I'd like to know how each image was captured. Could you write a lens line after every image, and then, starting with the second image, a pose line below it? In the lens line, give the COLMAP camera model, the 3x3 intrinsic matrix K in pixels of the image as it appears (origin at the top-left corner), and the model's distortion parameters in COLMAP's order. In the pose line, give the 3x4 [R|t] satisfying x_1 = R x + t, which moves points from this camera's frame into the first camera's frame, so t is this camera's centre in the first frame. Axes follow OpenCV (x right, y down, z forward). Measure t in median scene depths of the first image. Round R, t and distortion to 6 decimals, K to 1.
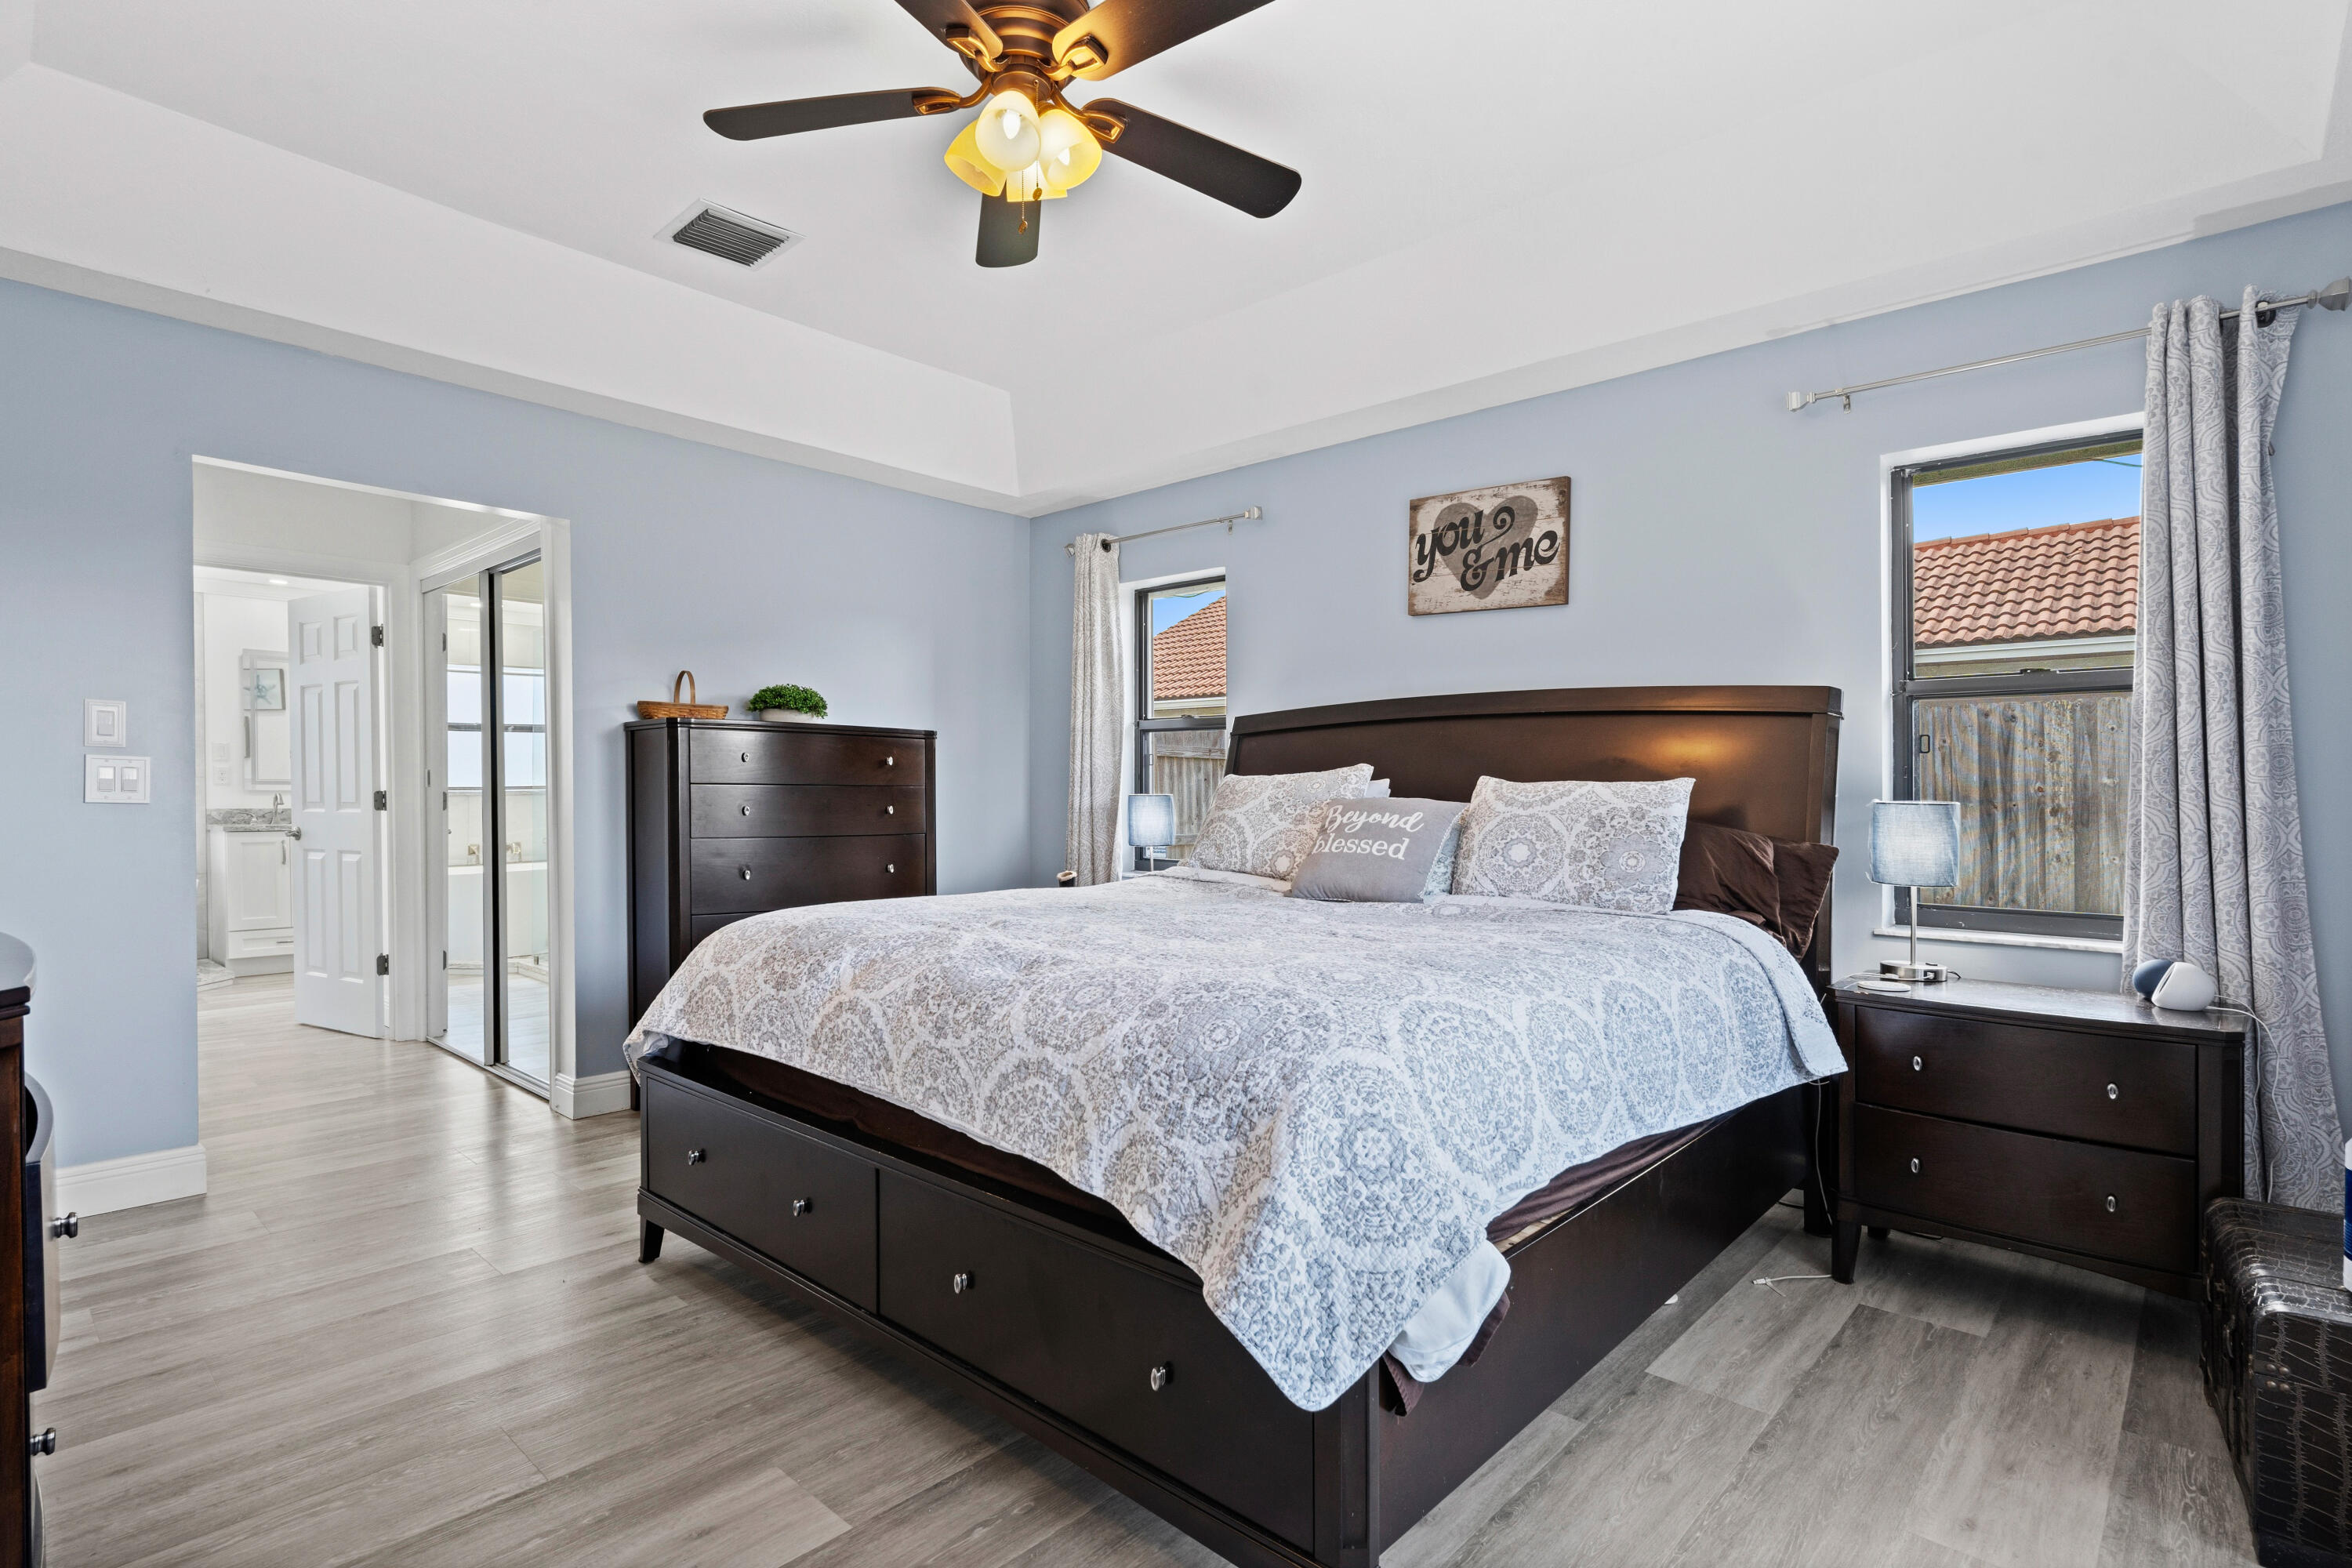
lens RADIAL K [[1151.9, 0, 1168.7], [0, 1151.9, 798.1], [0, 0, 1]] dist [-0.002891, -0.000160]
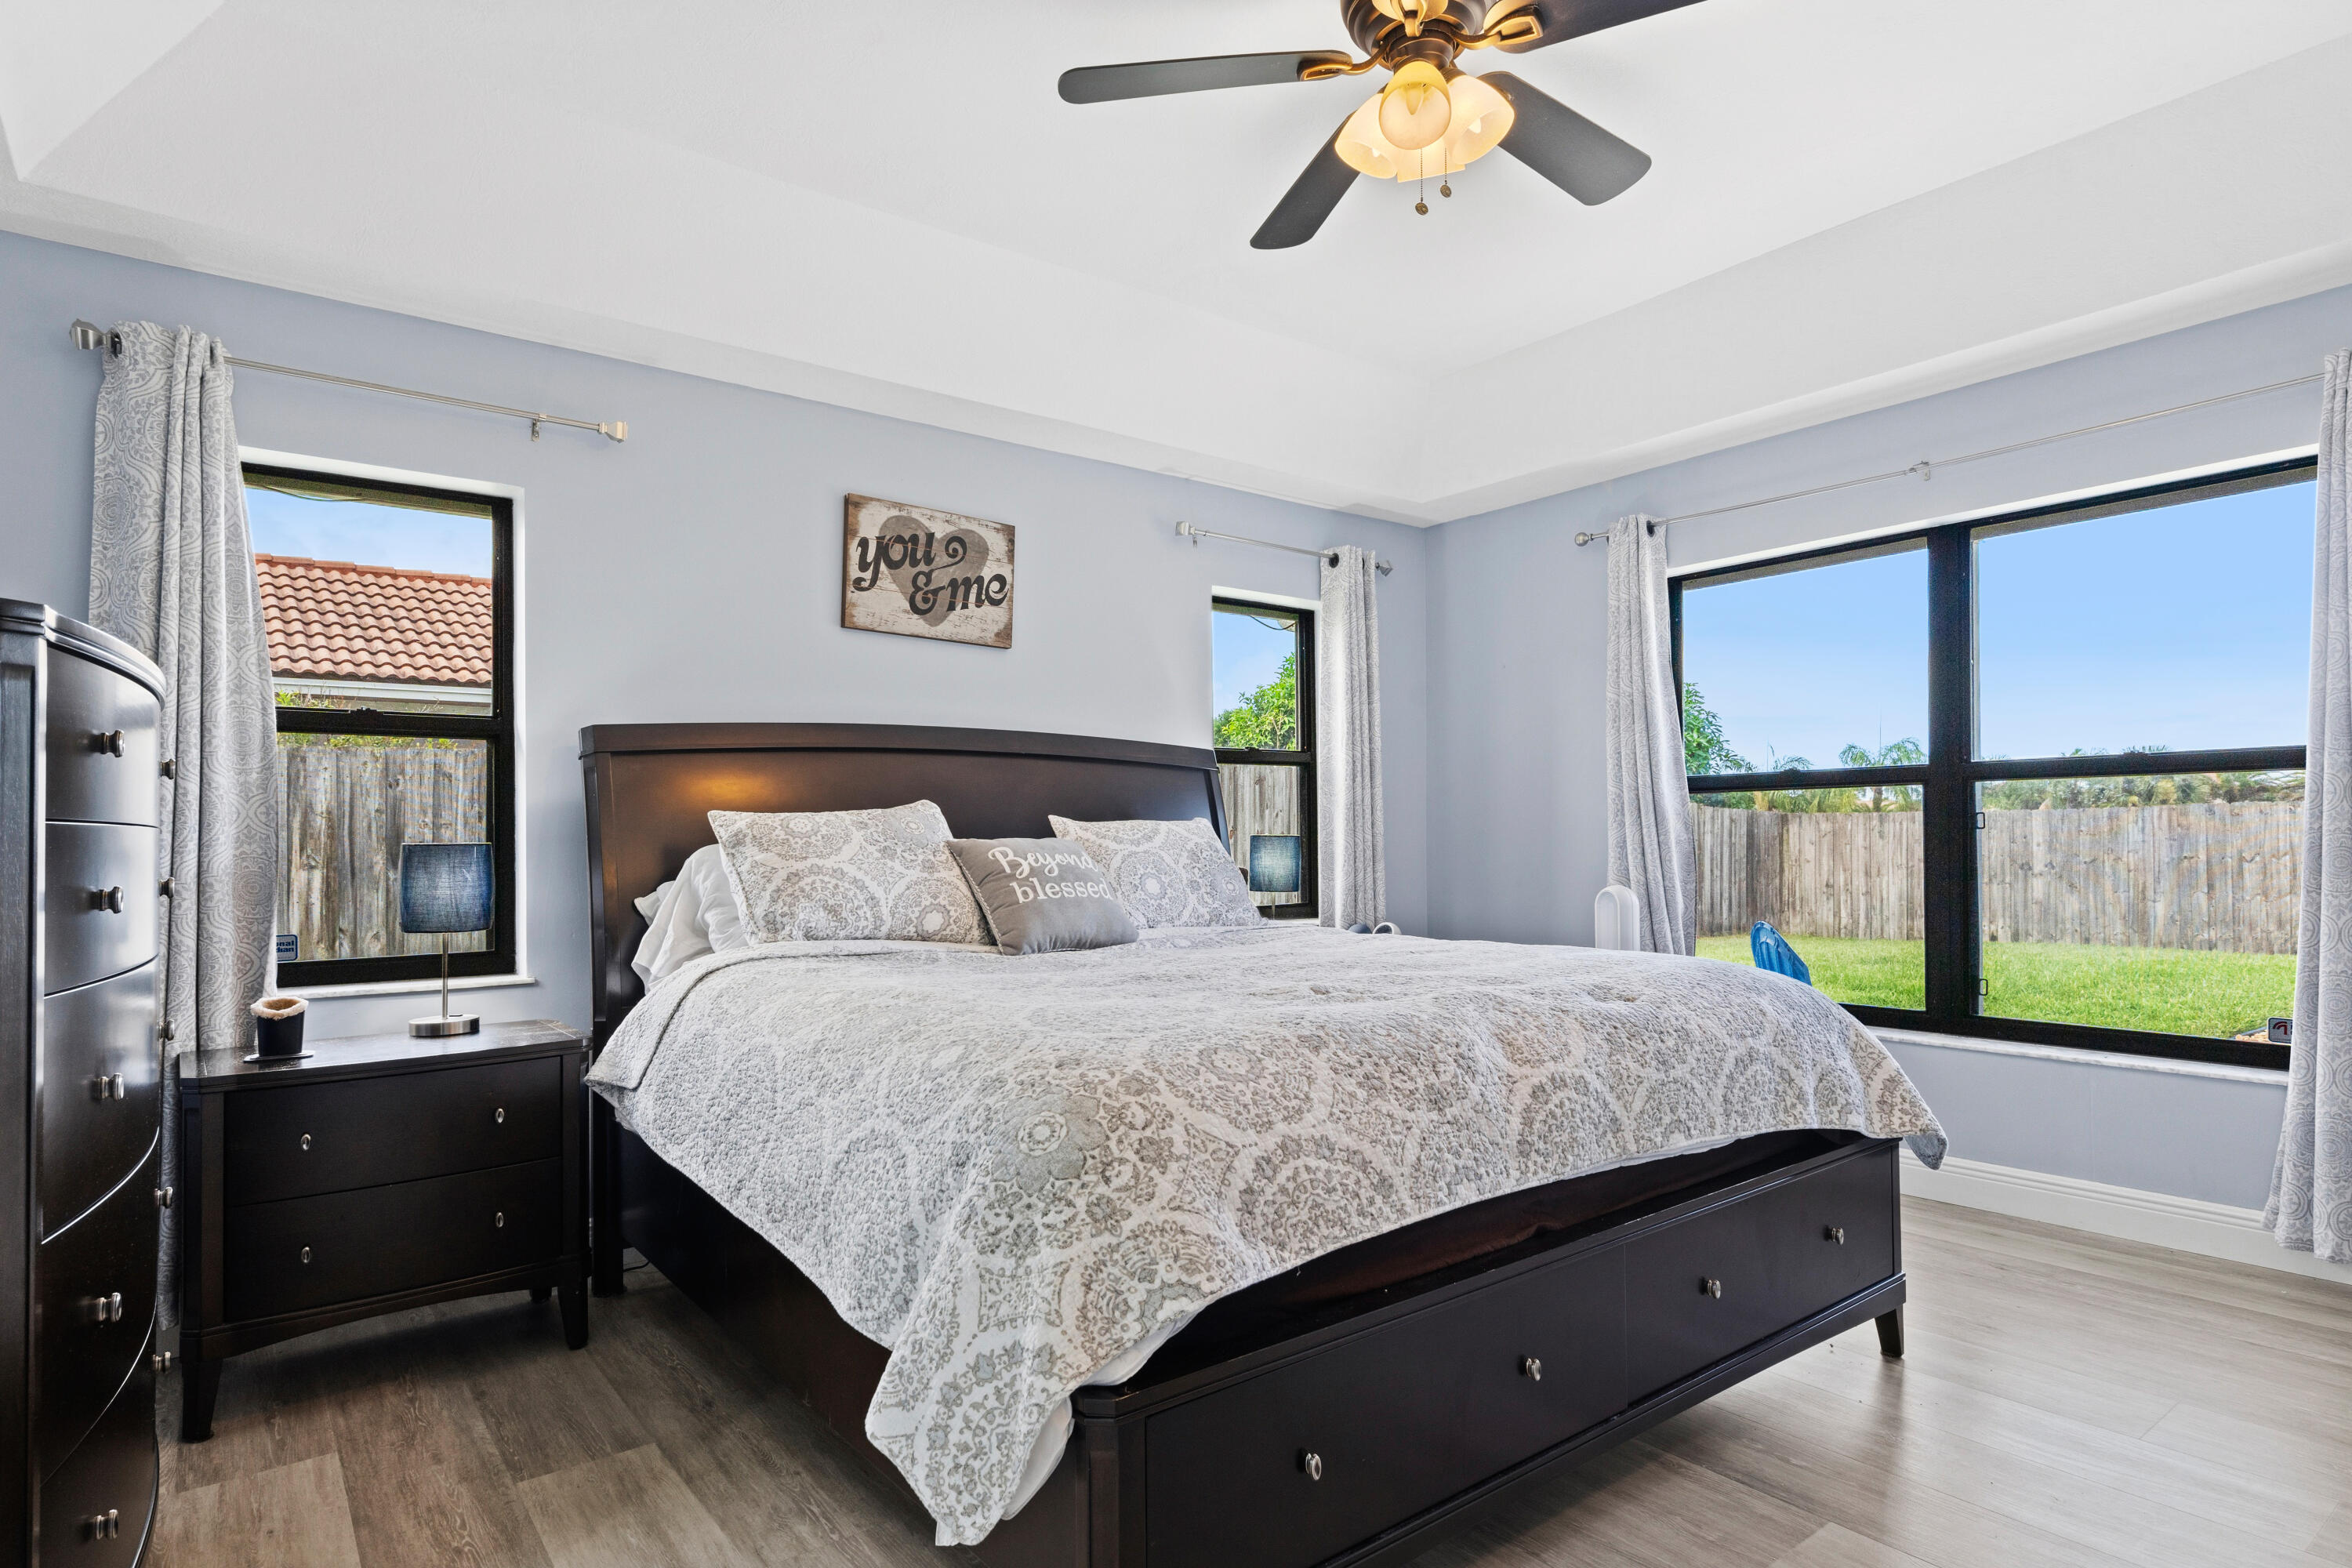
lens RADIAL K [[1248.5, 0, 1173.1], [0, 1248.5, 815.0], [0, 0, 1]] dist [-0.005174, 0.000076]
pose [[0.172753, 0.007108, 0.984939, -0.703525], [0.016664, 0.999810, -0.010138, -0.005930], [-0.984824, 0.018165, 0.172602, 0.643217]]
